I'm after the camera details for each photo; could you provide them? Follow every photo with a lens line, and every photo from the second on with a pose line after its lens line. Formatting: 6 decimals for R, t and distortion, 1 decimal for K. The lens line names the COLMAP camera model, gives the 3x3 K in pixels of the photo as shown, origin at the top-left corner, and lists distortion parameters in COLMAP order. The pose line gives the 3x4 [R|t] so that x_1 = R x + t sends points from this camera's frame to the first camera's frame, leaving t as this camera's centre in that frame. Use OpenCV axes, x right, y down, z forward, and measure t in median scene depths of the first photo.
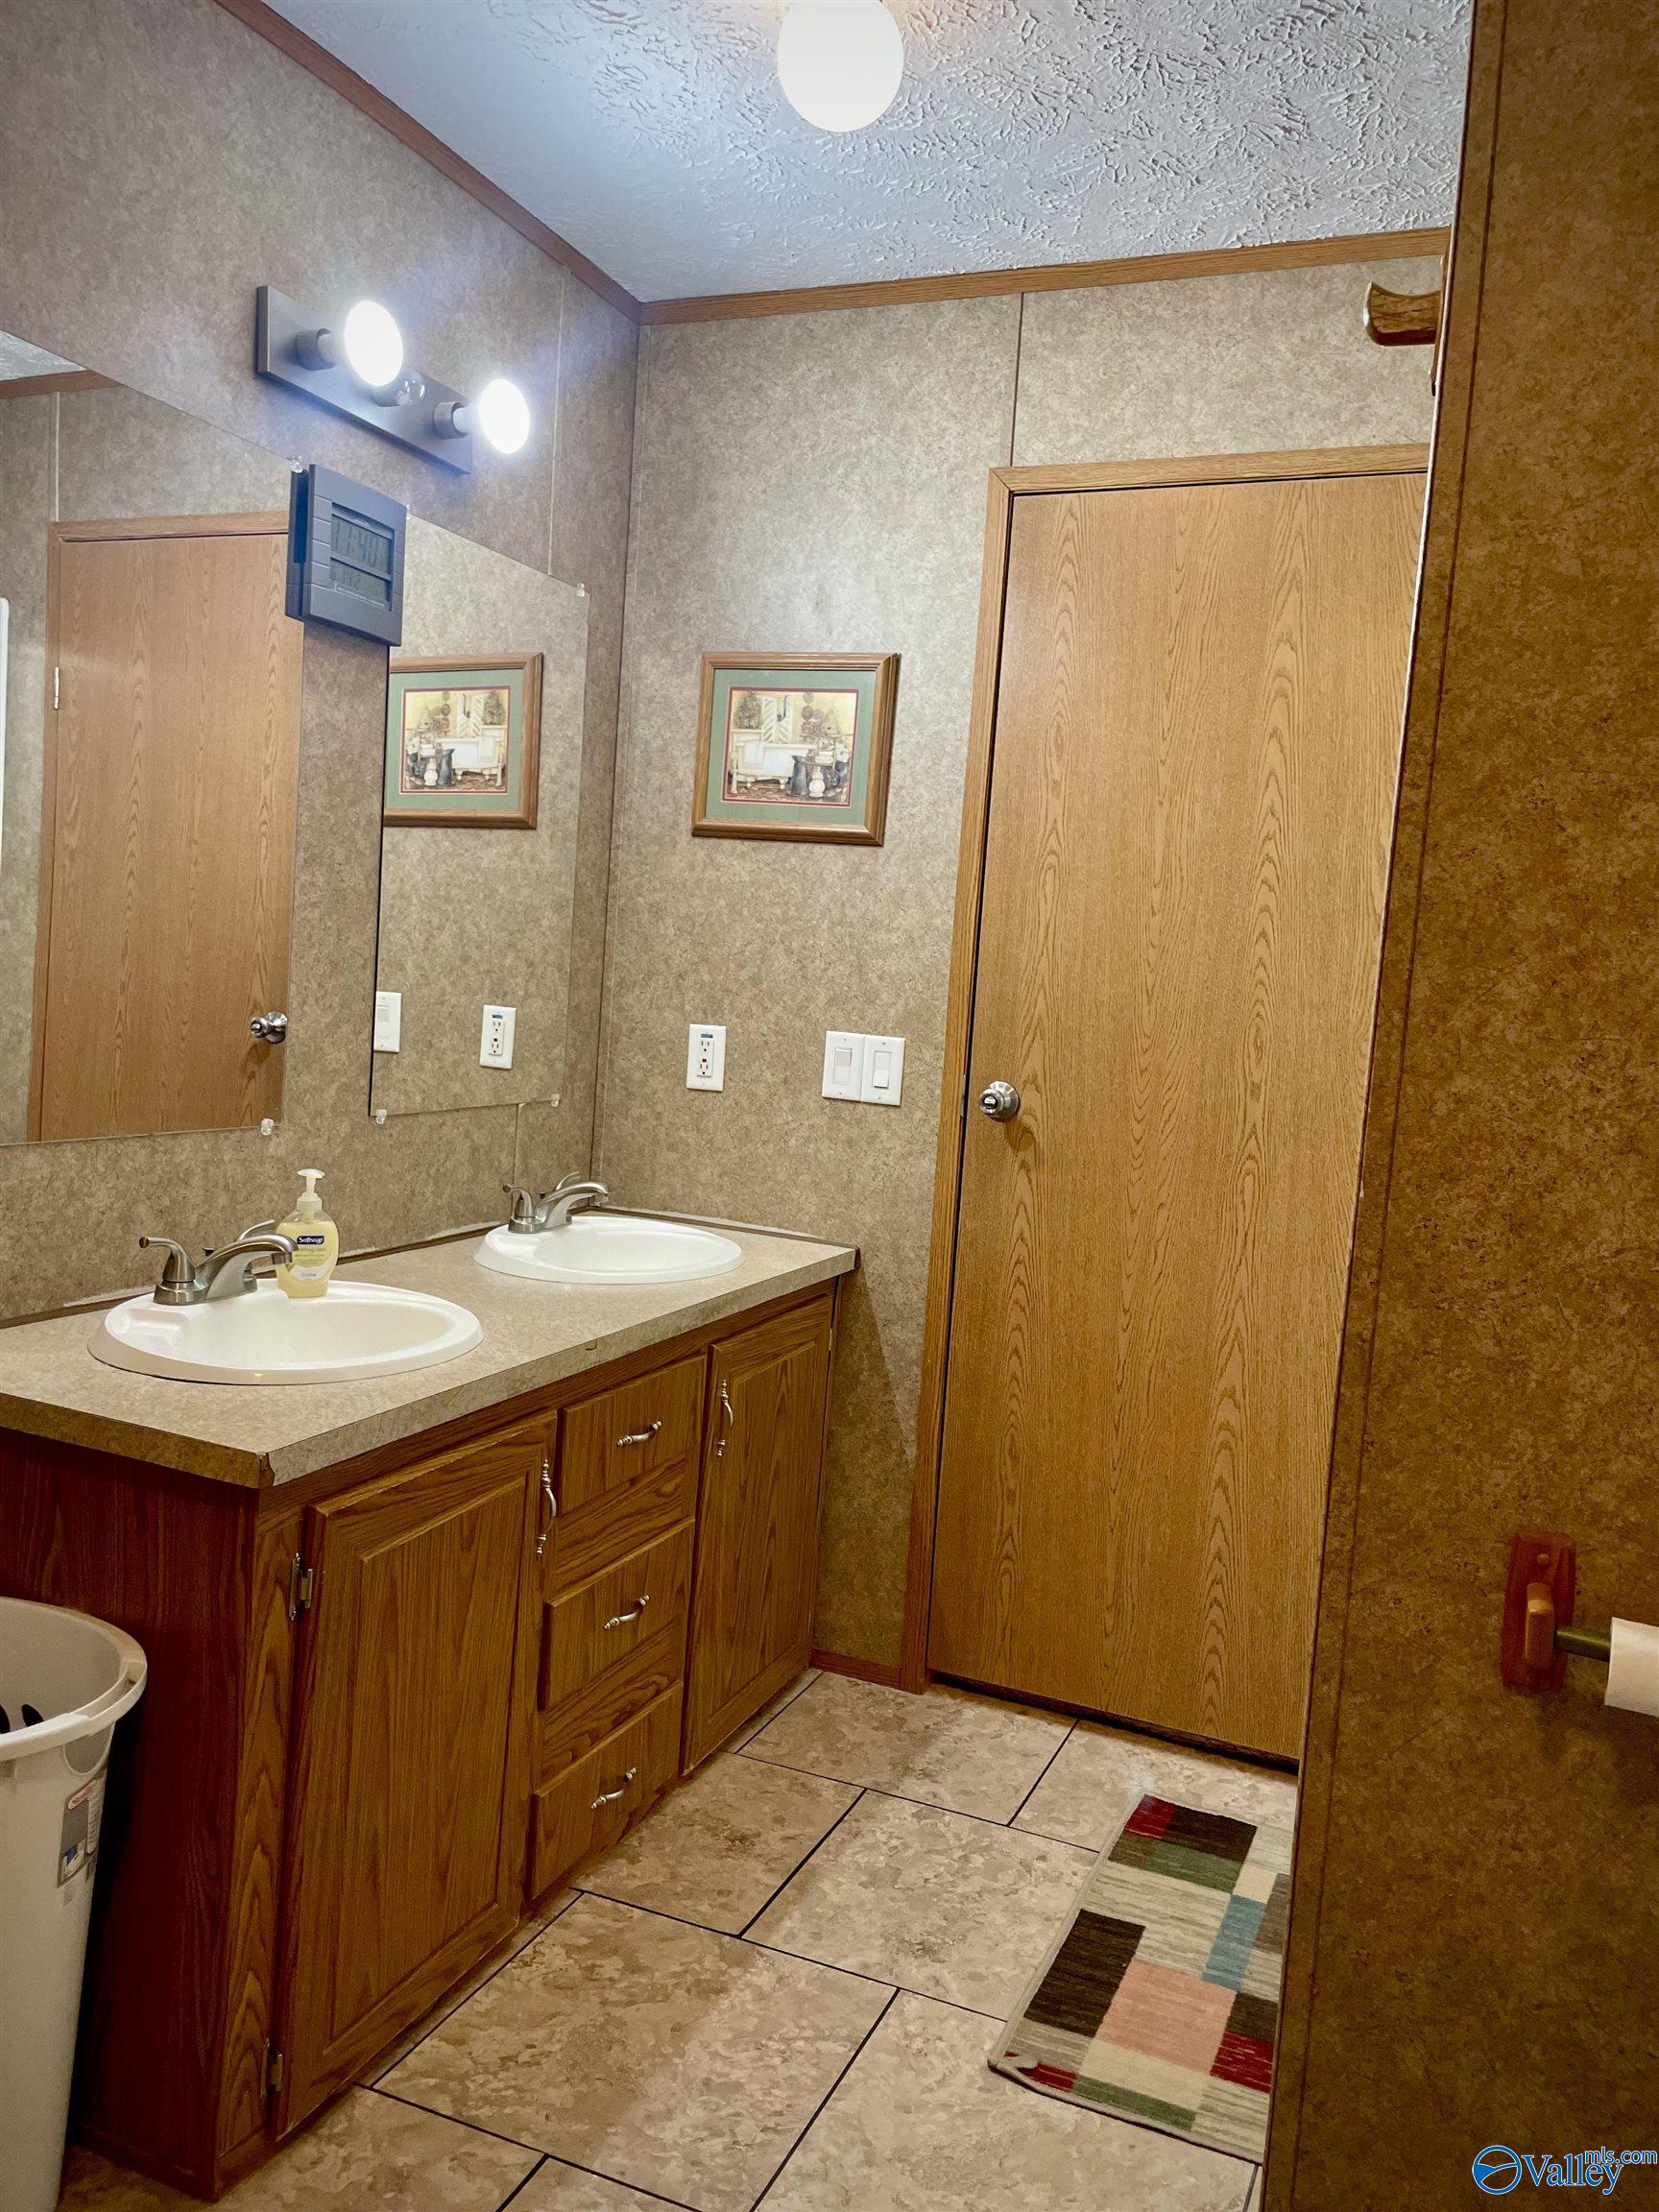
lens RADIAL K [[1679.9, 0, 829.5], [0, 1679.9, 1106.0], [0, 0, 1]] dist [0.096919, -0.133154]
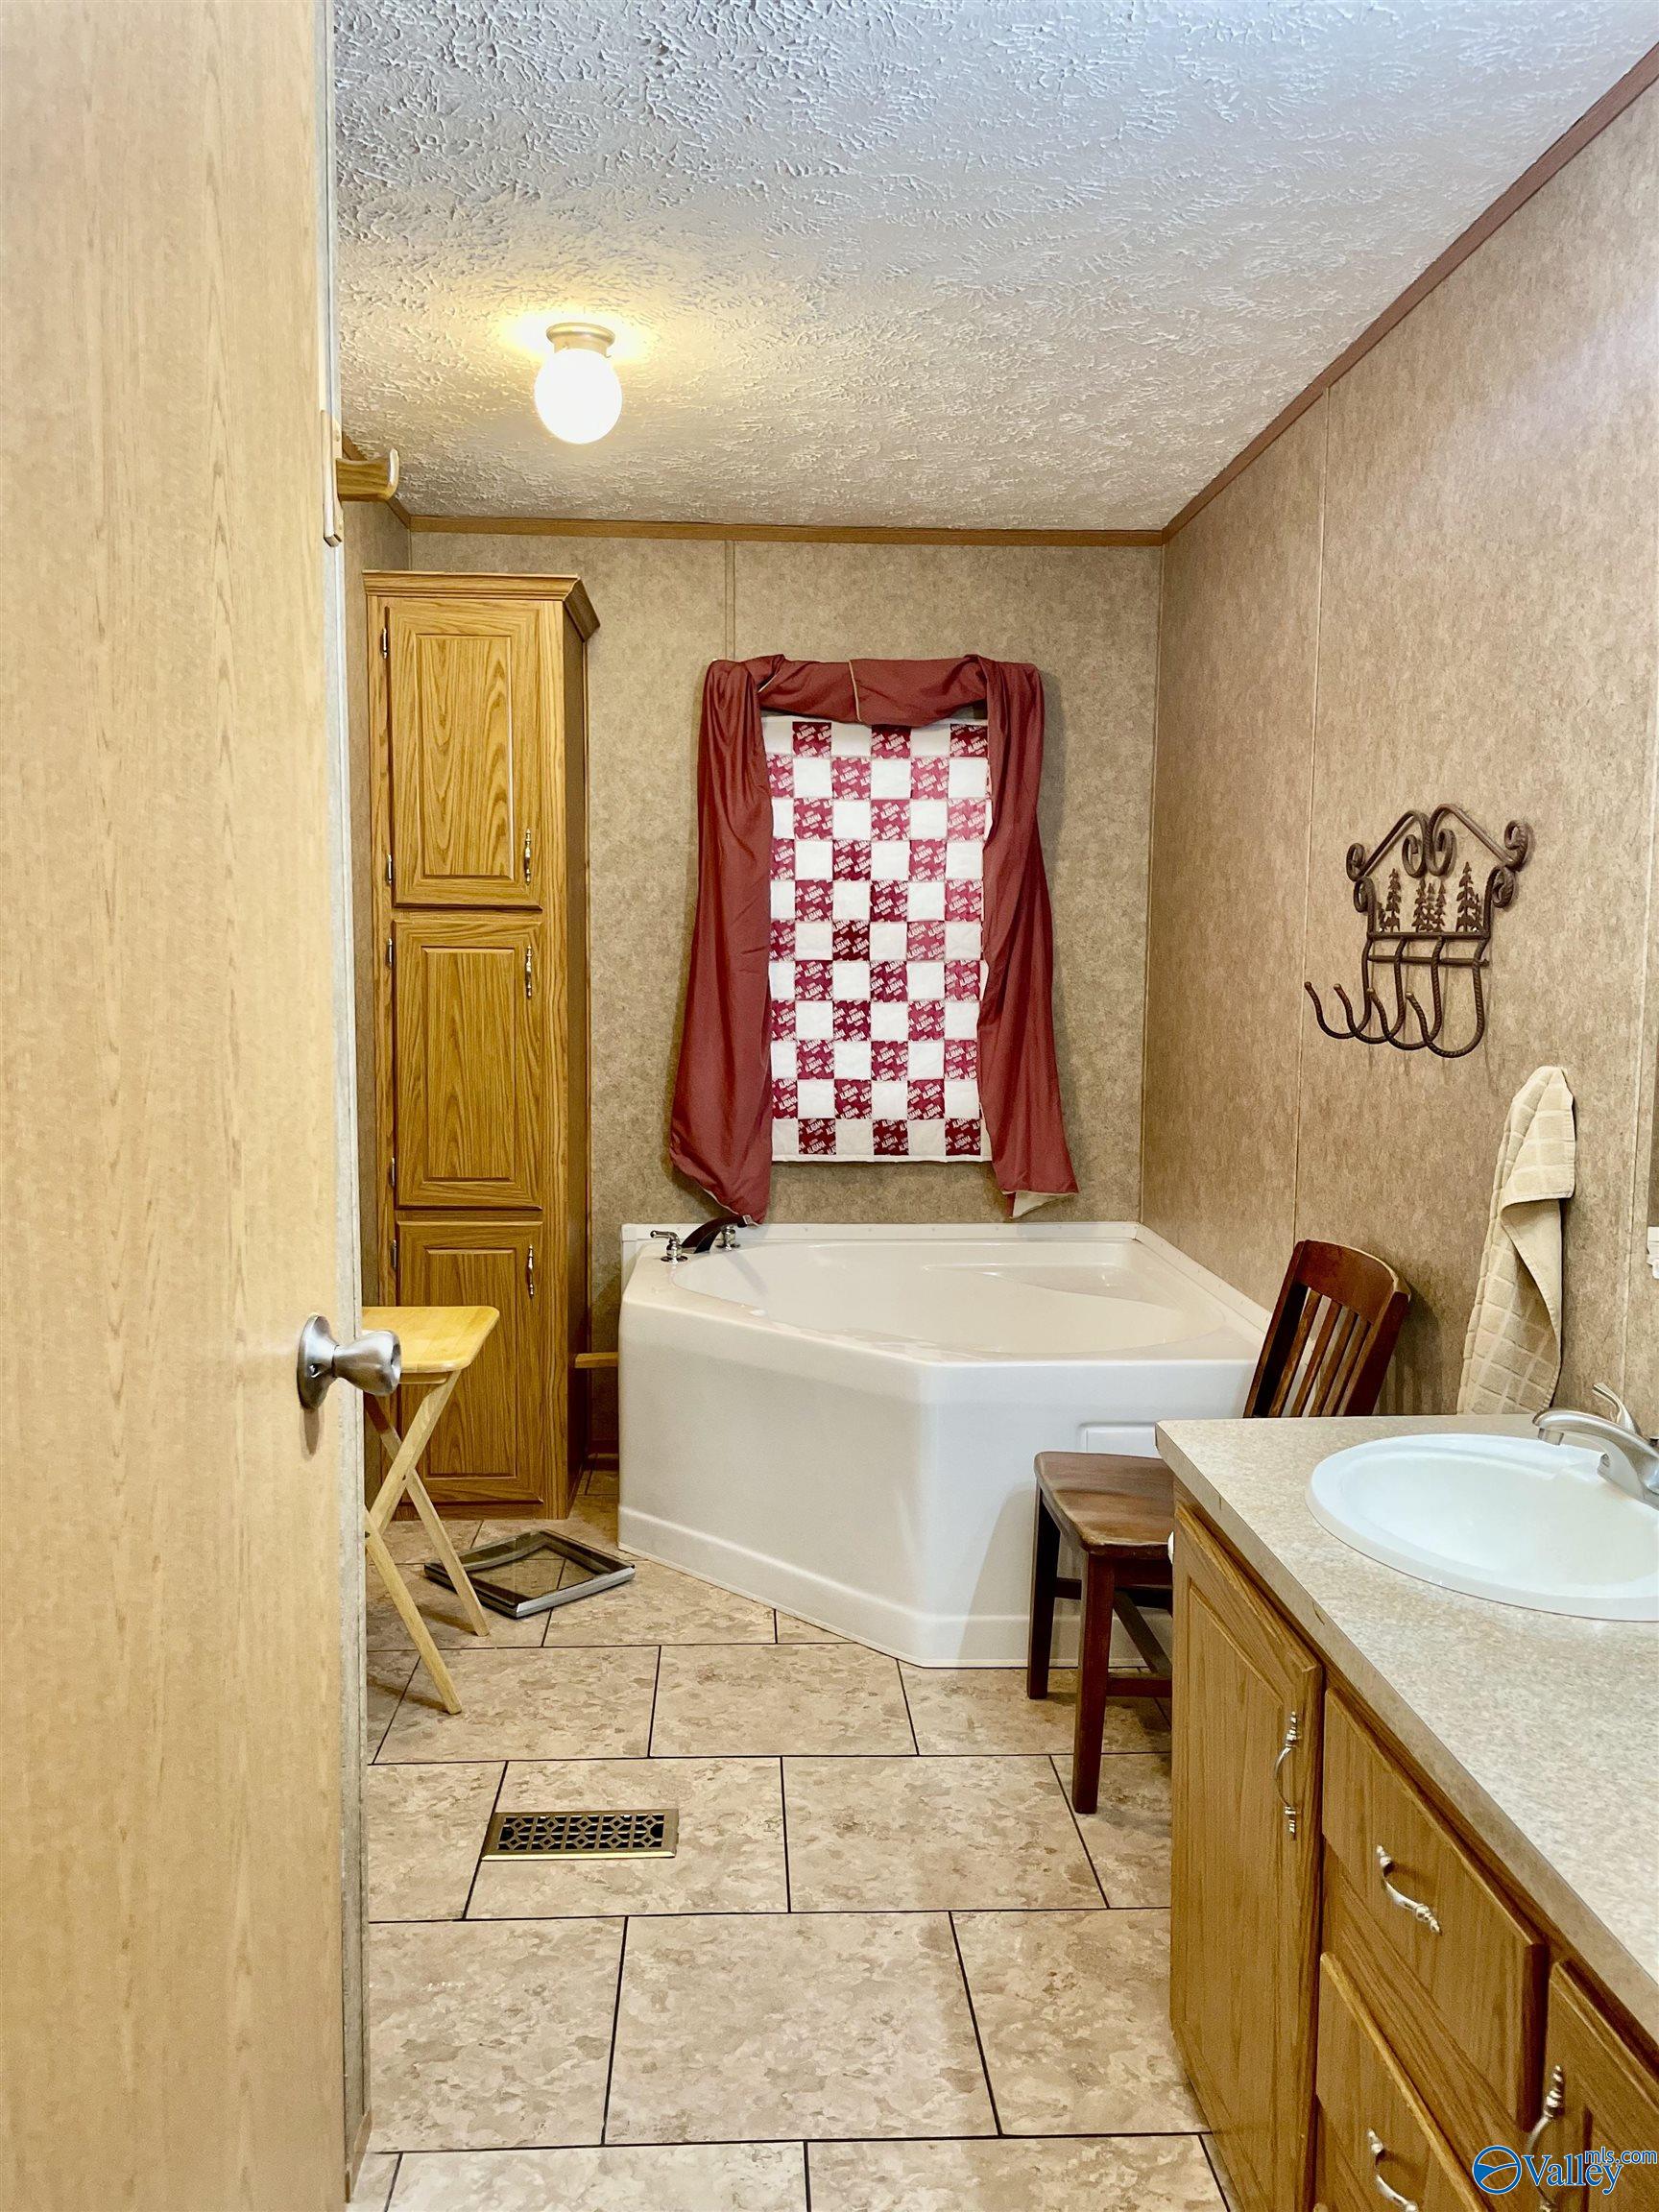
lens RADIAL K [[1679.9, 0, 829.5], [0, 1679.9, 1106.0], [0, 0, 1]] dist [0.096919, -0.133154]
pose [[-0.896079, -0.041143, -0.441984, 0.351585], [-0.111033, 0.984818, 0.133435, -0.131742], [0.429784, 0.168644, -0.887043, 1.441636]]
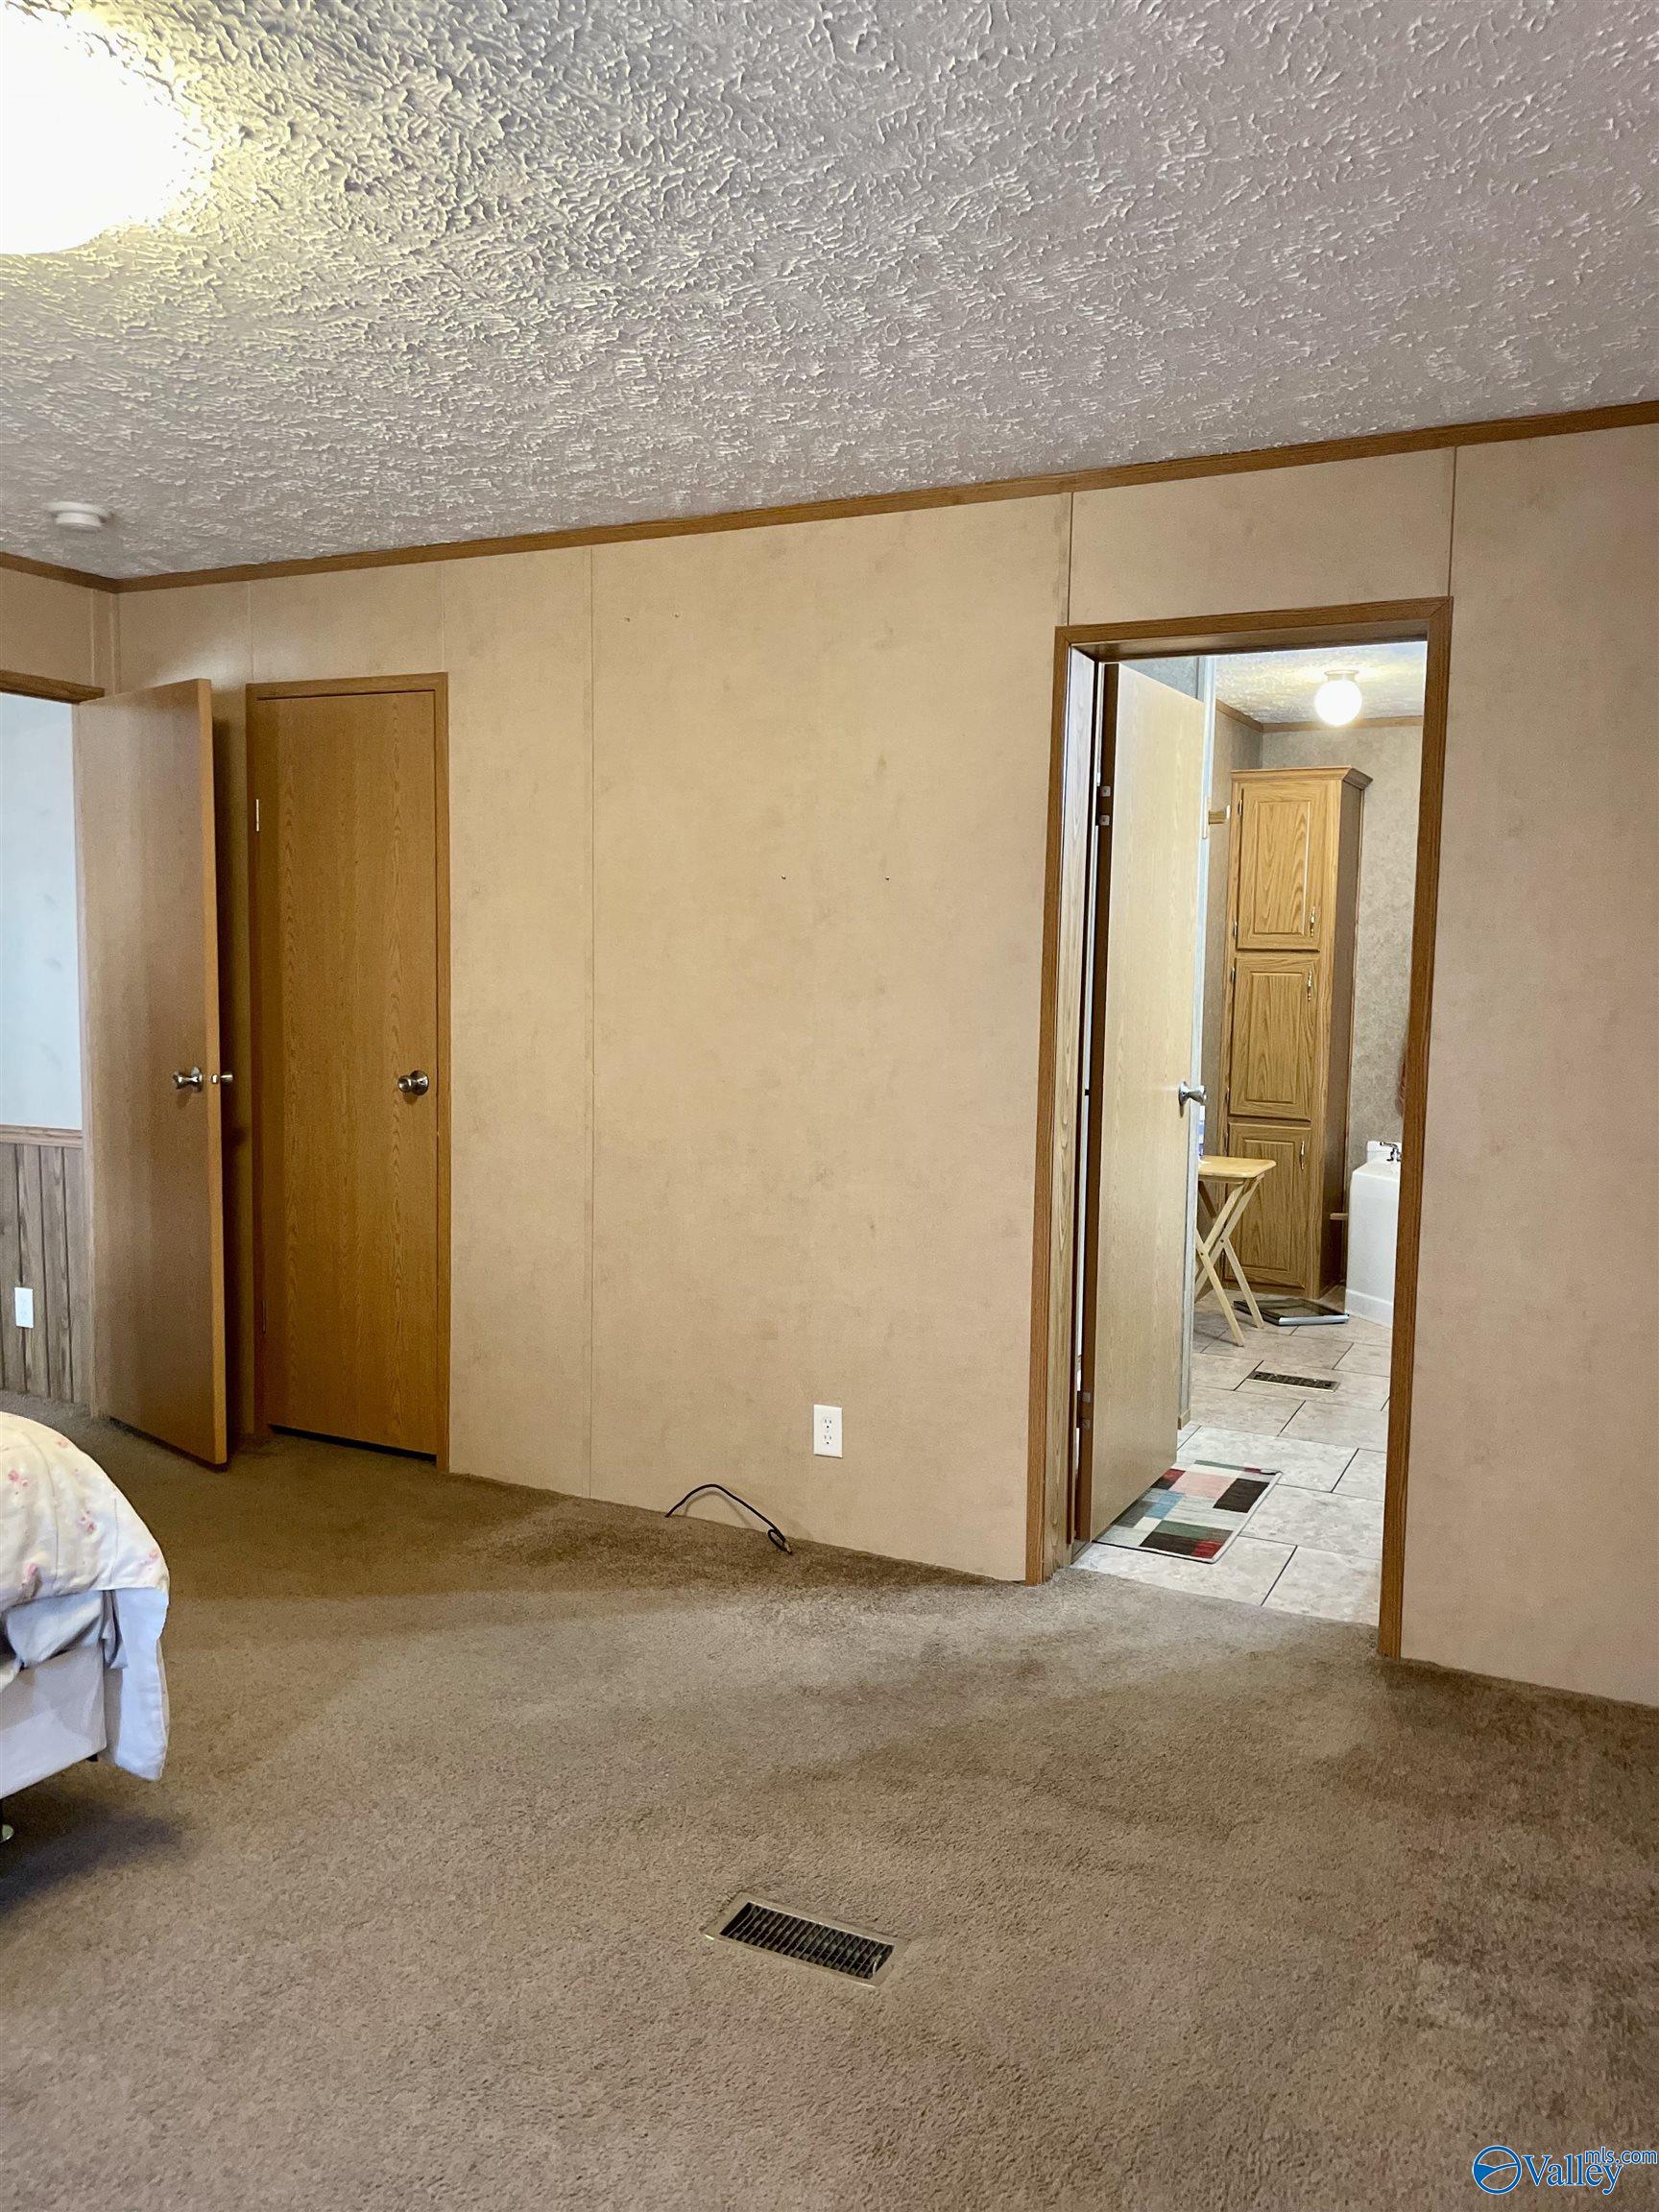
lens RADIAL K [[1679.9, 0, 829.5], [0, 1679.9, 1106.0], [0, 0, 1]] dist [0.096919, -0.133154]
pose [[-0.994573, -0.092843, 0.046960, 0.571901], [-0.083101, 0.980443, 0.178398, -0.264241], [-0.062604, 0.173528, -0.982837, 2.856948]]
